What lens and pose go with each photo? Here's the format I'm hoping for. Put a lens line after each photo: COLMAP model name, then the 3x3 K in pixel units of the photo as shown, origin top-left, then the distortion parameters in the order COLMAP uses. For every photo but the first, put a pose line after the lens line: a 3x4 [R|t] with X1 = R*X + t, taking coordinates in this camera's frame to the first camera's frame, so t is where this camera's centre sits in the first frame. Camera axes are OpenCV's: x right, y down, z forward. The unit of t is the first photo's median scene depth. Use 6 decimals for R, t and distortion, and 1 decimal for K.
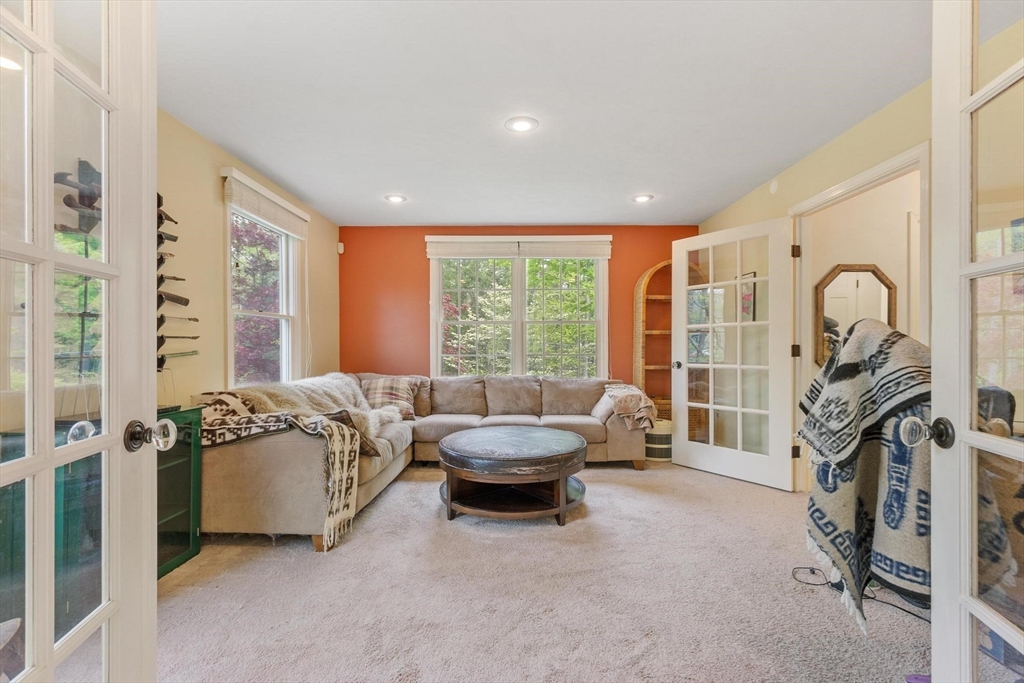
lens RADIAL K [[447.4, 0, 512.0], [0, 447.4, 341.5], [0, 0, 1]] dist [0.002668, -0.000092]
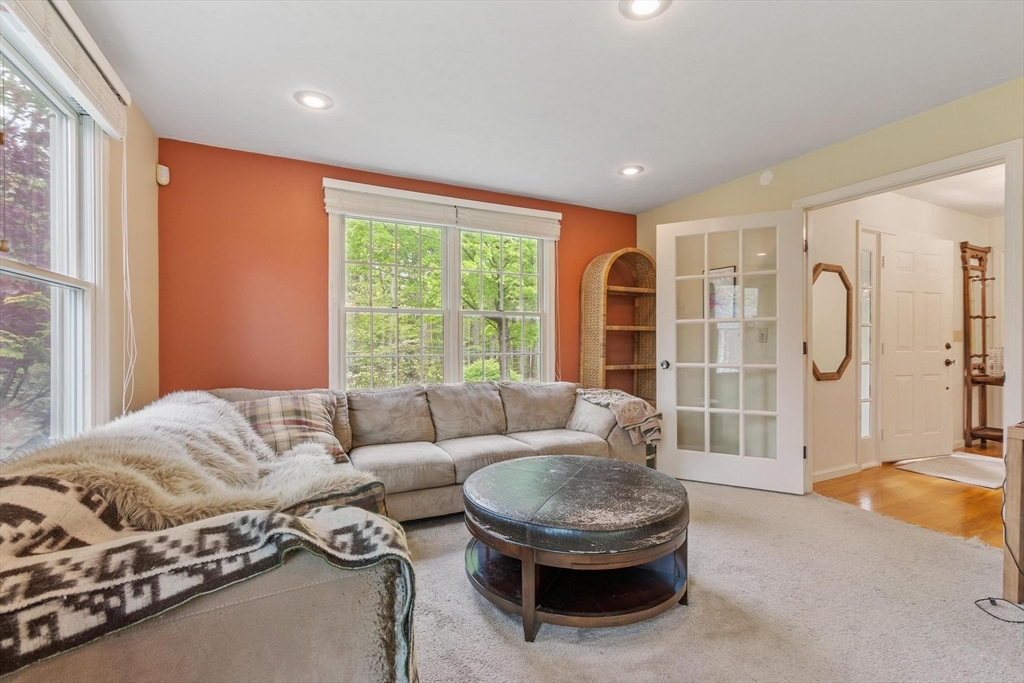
lens RADIAL K [[447.4, 0, 512.0], [0, 447.4, 341.5], [0, 0, 1]] dist [0.002668, -0.000092]
pose [[0.893620, 0.001809, 0.448820, -0.314154], [-0.004888, 0.999972, 0.005700, 0.002827], [-0.448797, -0.007288, 0.893604, 0.360865]]
